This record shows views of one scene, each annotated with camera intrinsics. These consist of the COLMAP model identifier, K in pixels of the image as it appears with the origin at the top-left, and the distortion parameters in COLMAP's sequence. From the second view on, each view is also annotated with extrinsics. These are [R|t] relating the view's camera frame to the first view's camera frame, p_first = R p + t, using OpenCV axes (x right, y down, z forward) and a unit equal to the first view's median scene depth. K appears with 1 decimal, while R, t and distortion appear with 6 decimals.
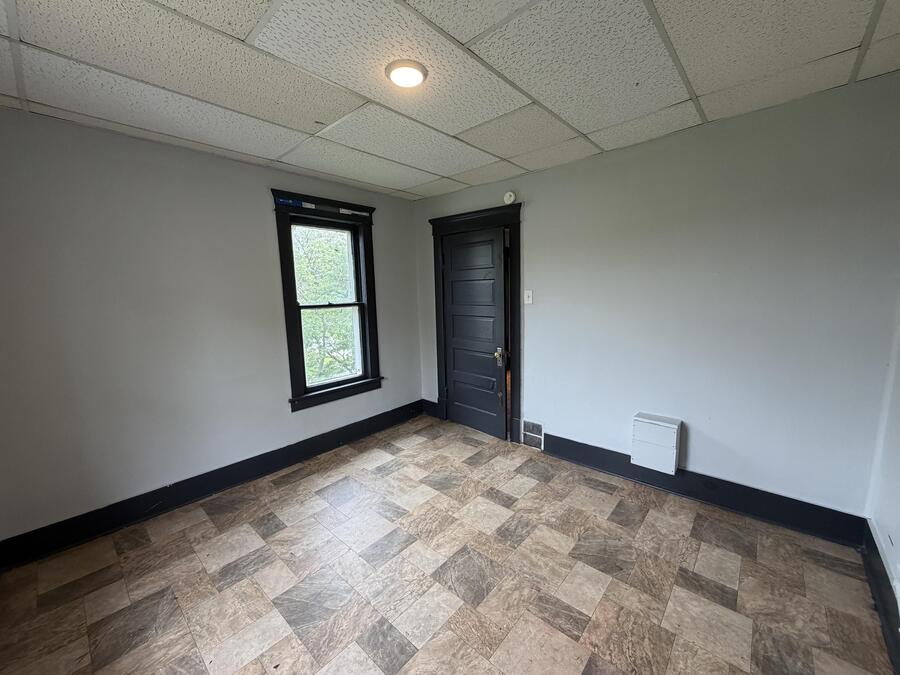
lens RADIAL K [[355.7, 0, 452.2], [0, 355.7, 342.0], [0, 0, 1]] dist [0.005015, 0.000102]
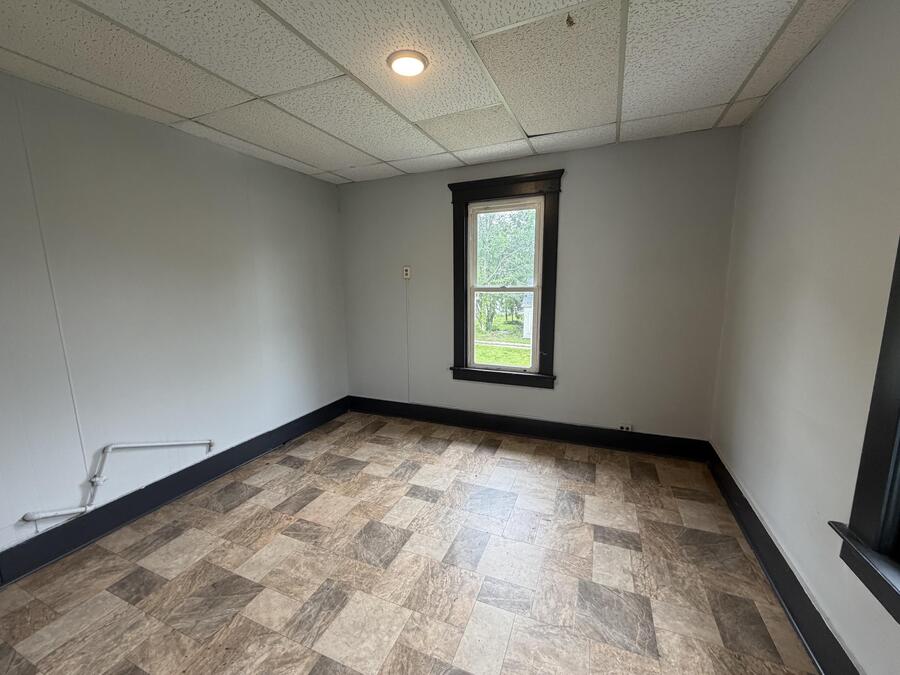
lens RADIAL K [[355.7, 0, 454.4], [0, 355.7, 342.9], [0, 0, 1]] dist [0.005015, 0.000102]
pose [[-0.943041, 0.094832, -0.318875, 0.107849], [-0.007365, 0.952325, 0.304998, -0.237328], [0.332596, 0.289974, -0.897382, 1.724365]]
